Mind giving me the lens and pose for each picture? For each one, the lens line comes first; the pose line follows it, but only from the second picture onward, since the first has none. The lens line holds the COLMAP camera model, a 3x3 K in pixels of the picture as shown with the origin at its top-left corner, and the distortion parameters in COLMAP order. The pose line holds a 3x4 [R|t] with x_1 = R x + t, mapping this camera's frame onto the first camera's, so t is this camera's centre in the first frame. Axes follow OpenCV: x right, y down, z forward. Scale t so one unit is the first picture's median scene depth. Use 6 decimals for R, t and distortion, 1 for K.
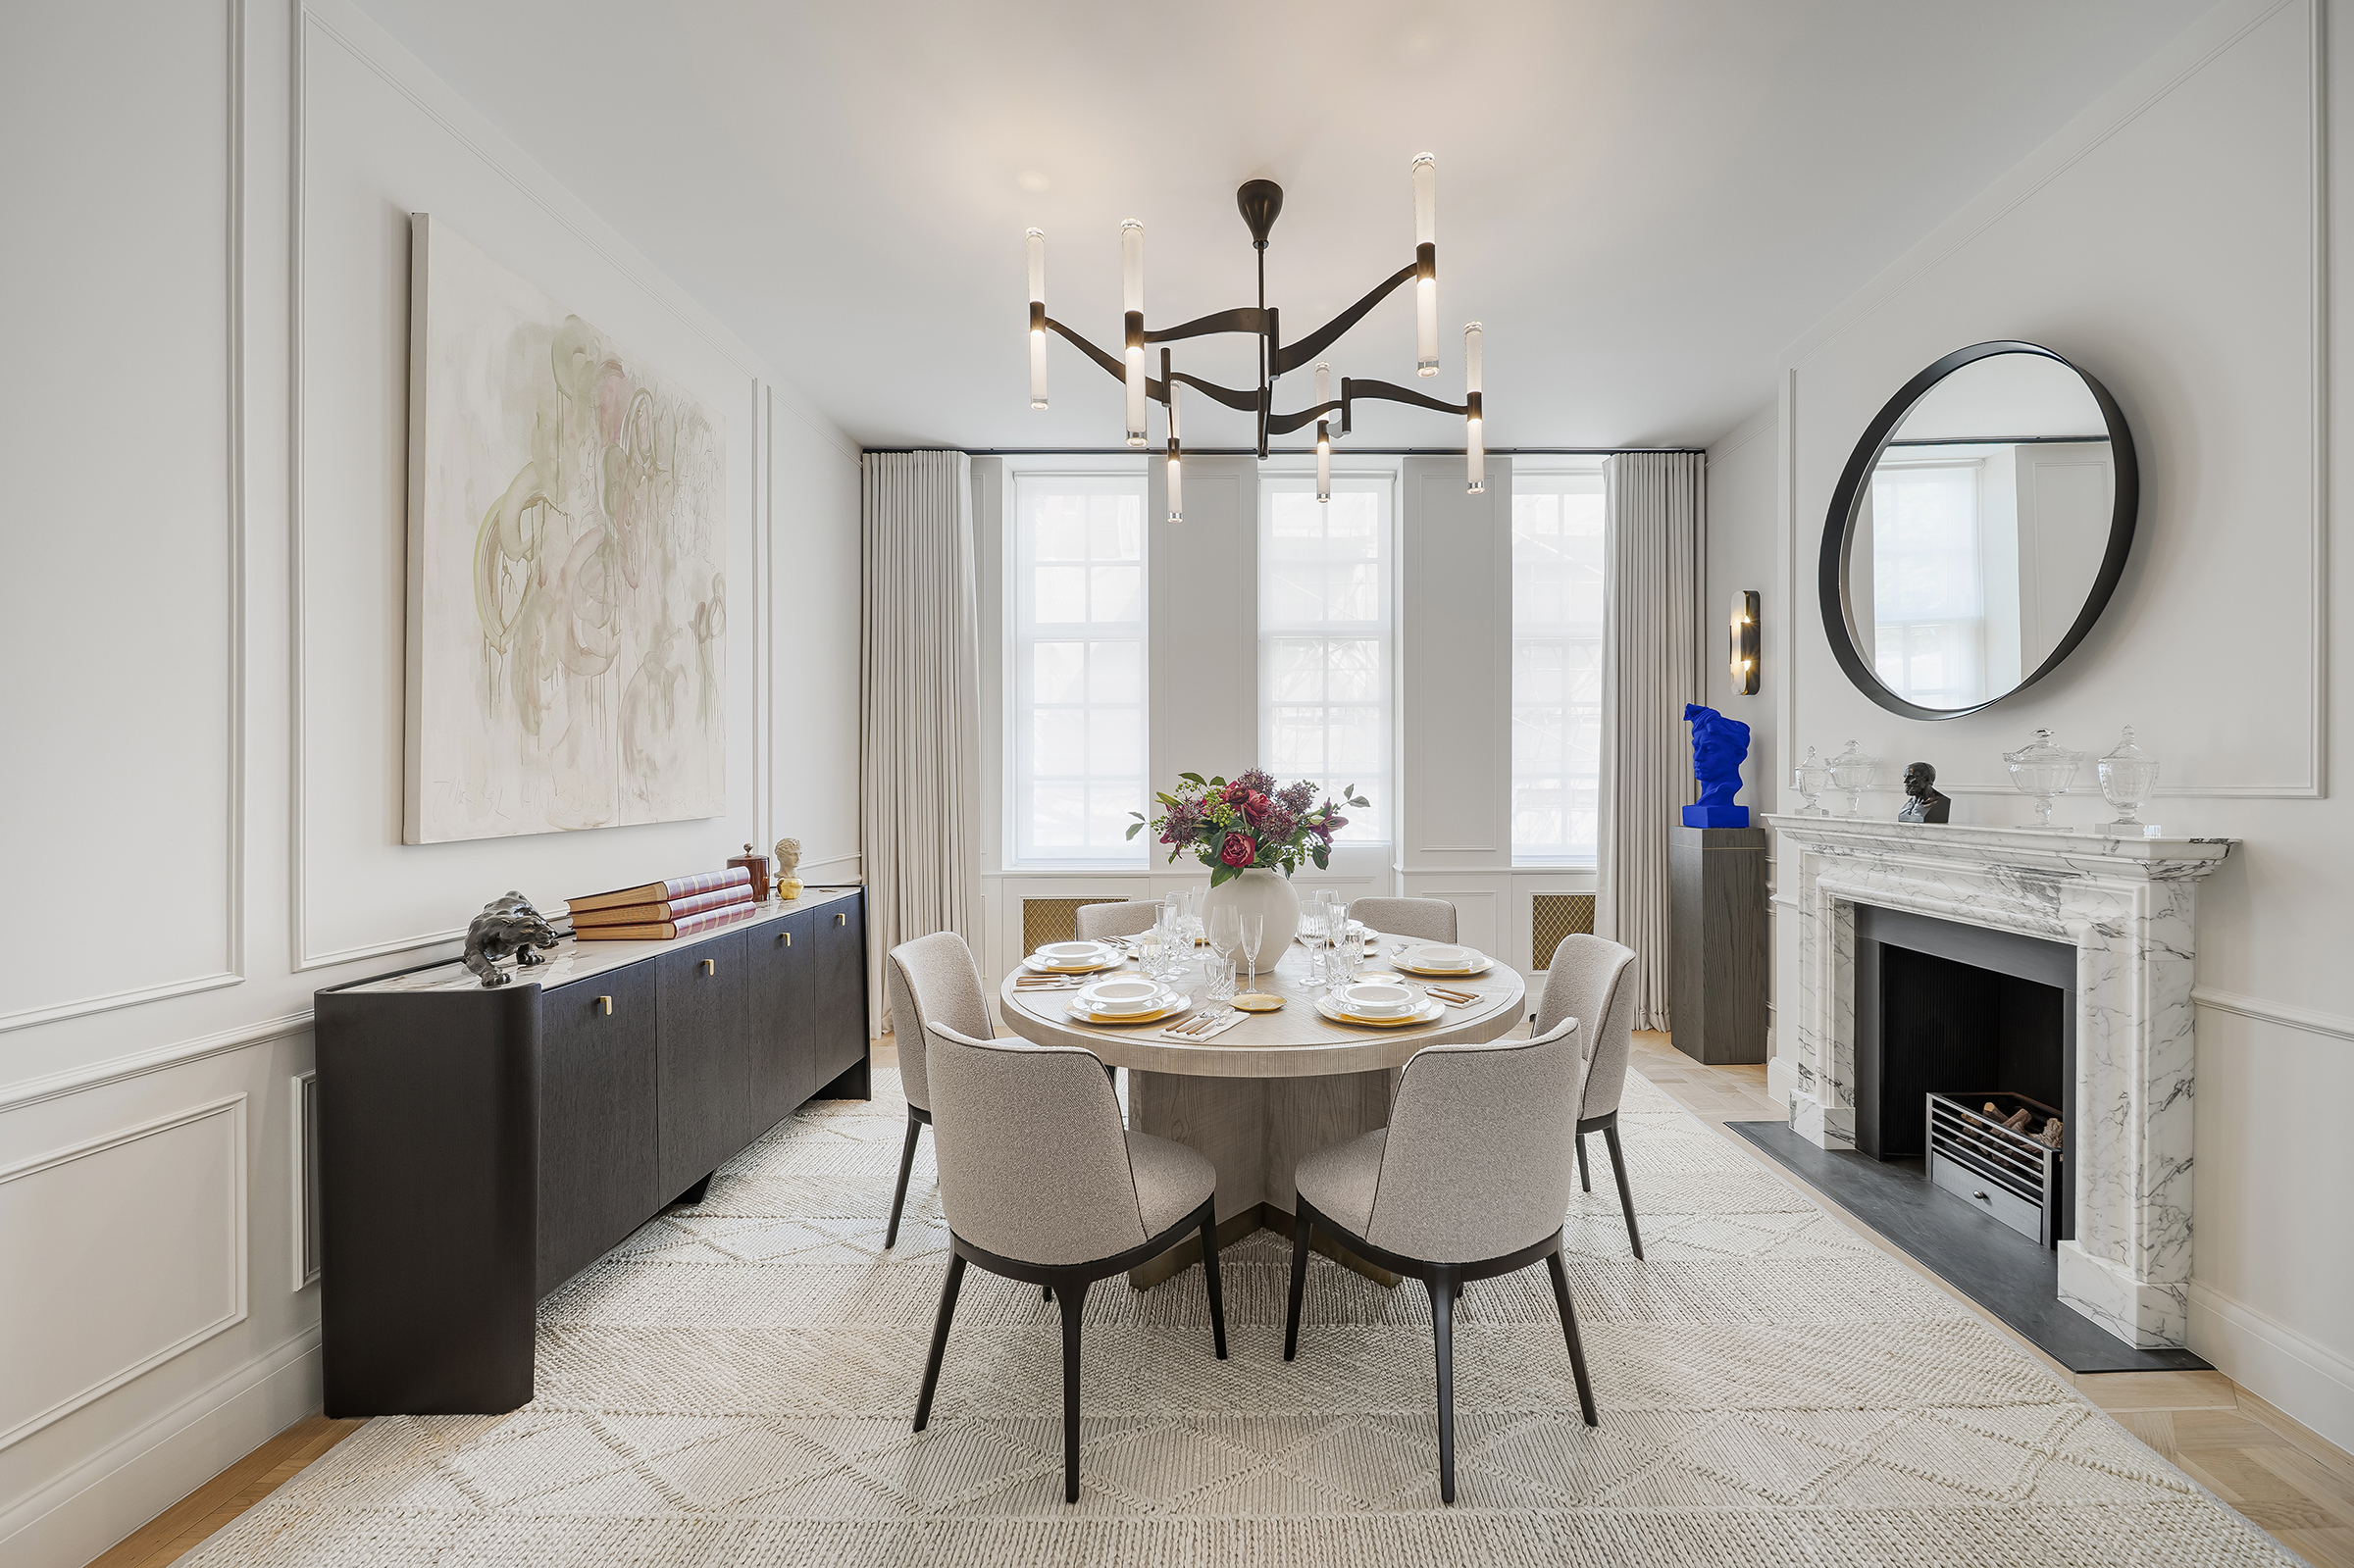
lens RADIAL K [[818.4, 0, 1203.7], [0, 818.4, 785.3], [0, 0, 1]] dist [0.000021, -0.000008]
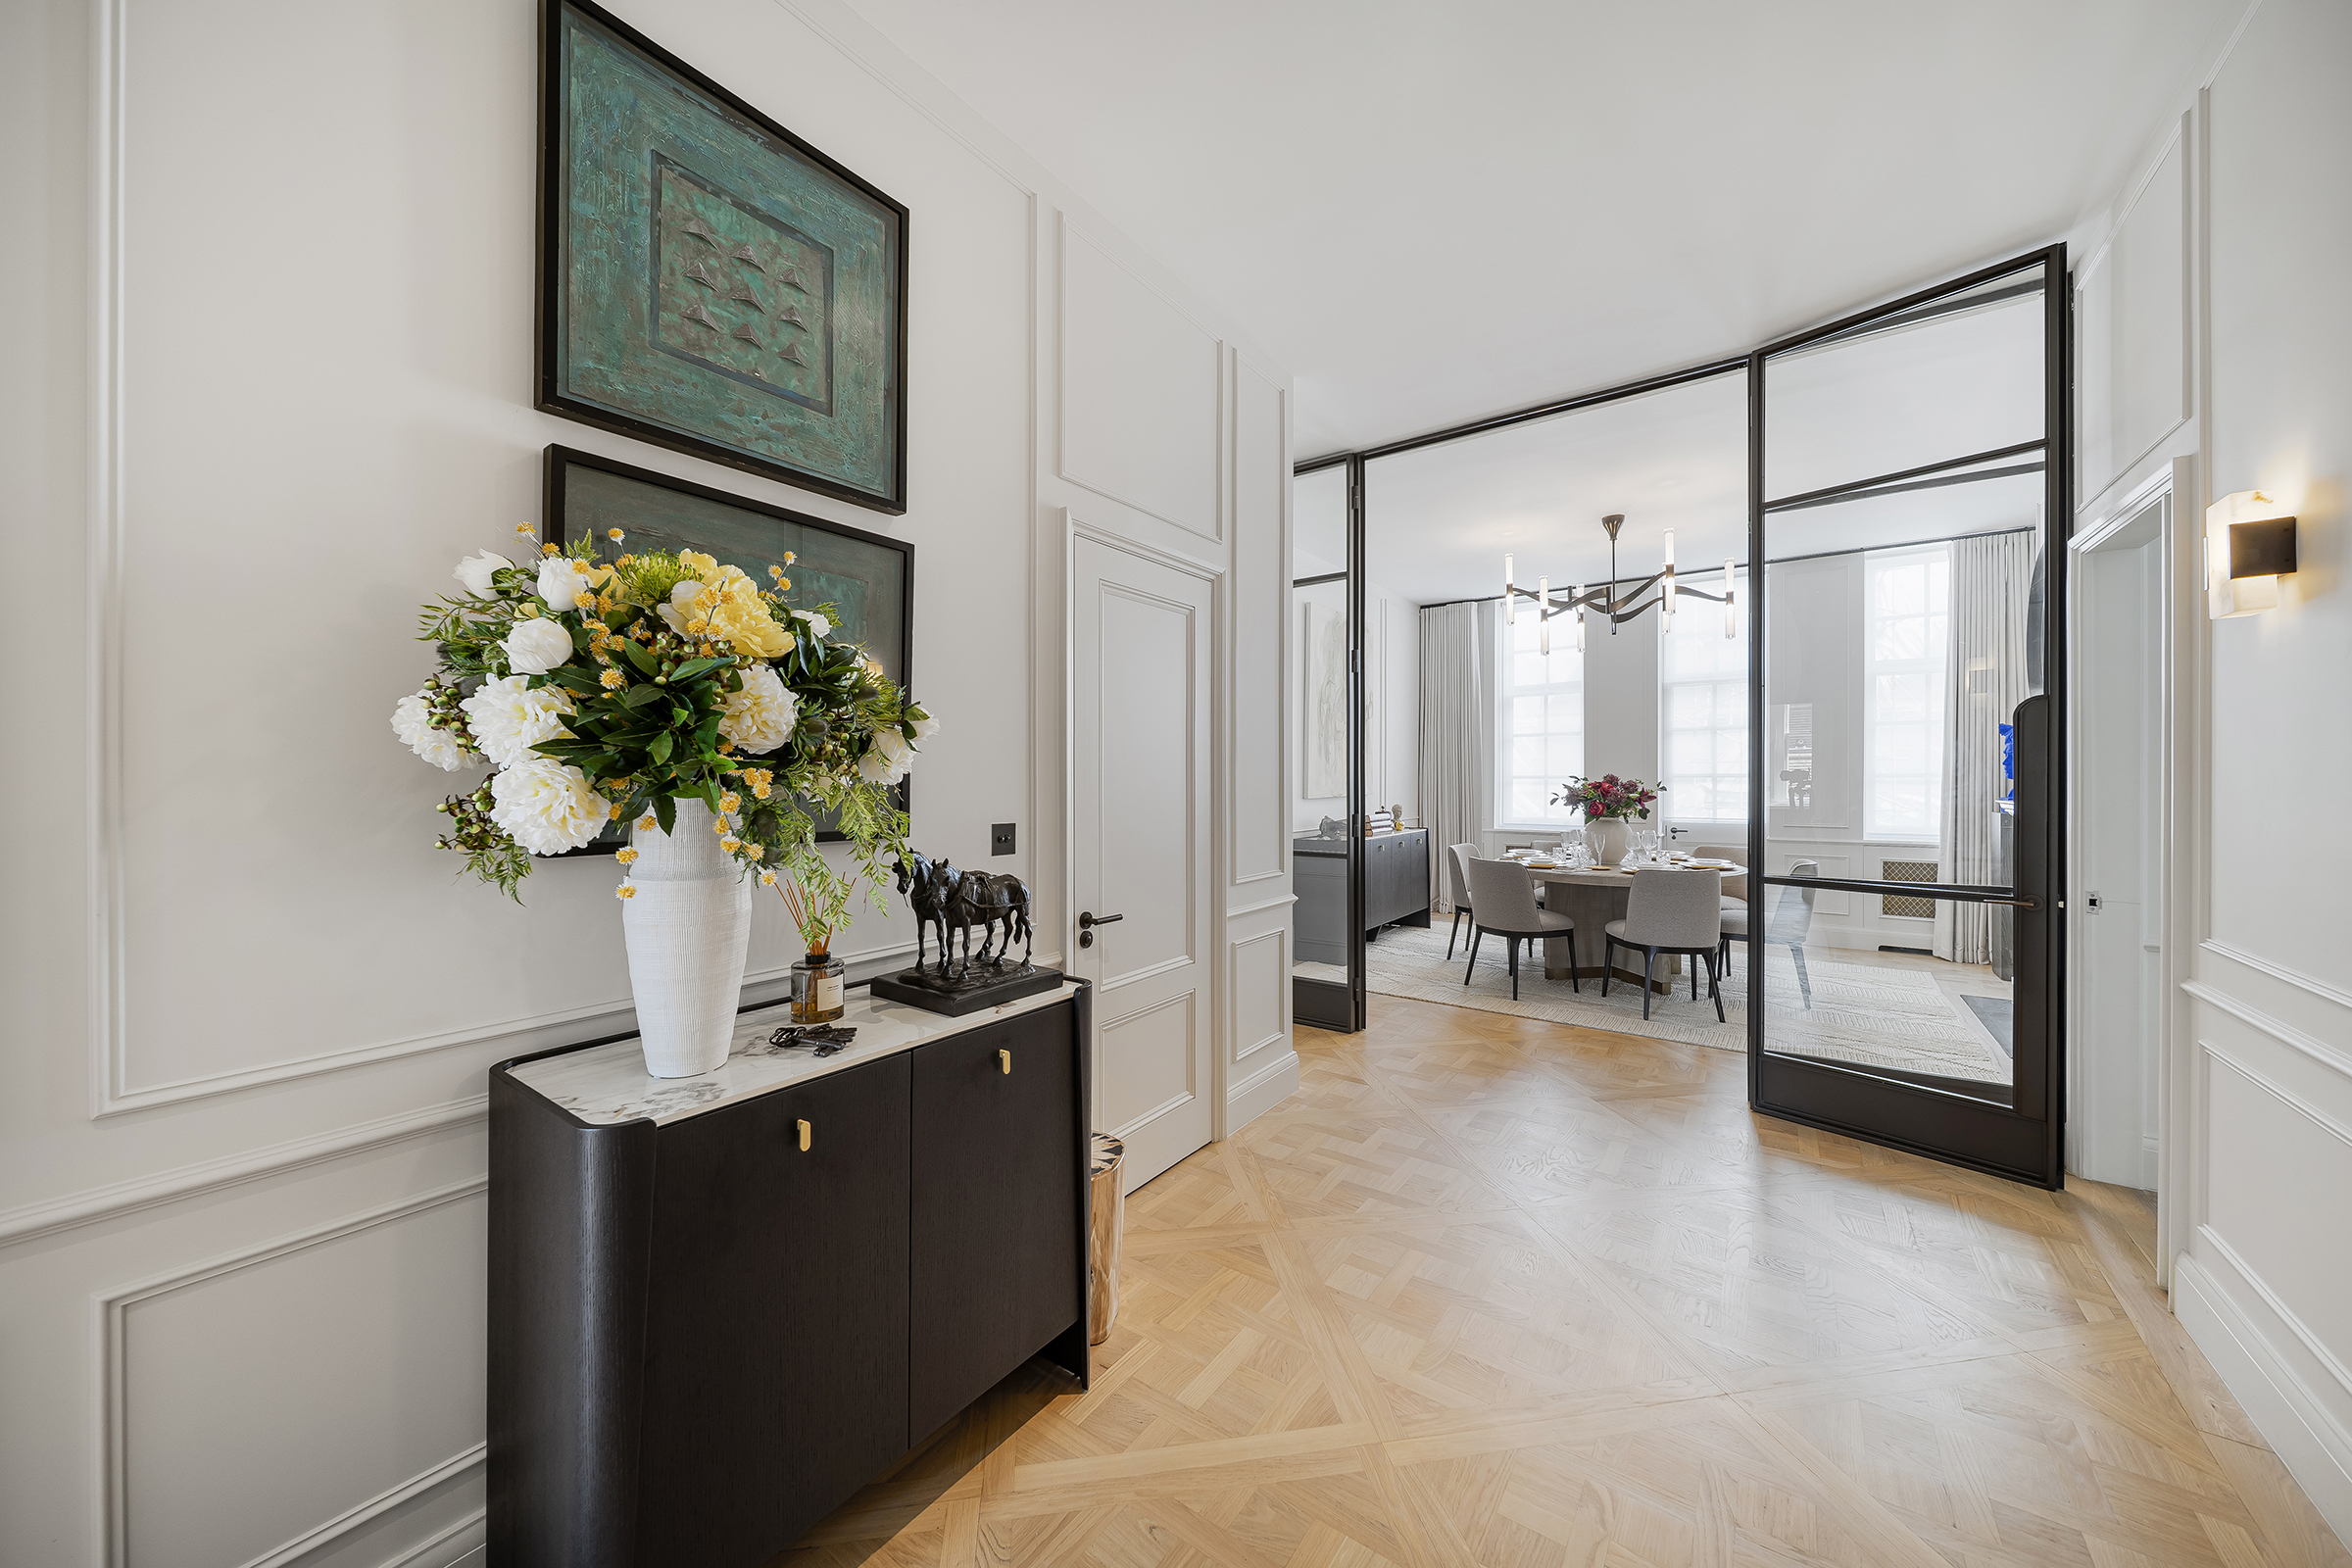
lens RADIAL K [[817.8, 0, 1202.7], [0, 817.8, 785.3], [0, 0, 1]] dist [0.000021, -0.000008]
pose [[0.833847, 0.004116, -0.551981, 0.371899], [-0.003312, 0.999992, 0.002453, 0.009450], [0.551986, -0.000217, 0.833853, -1.497016]]
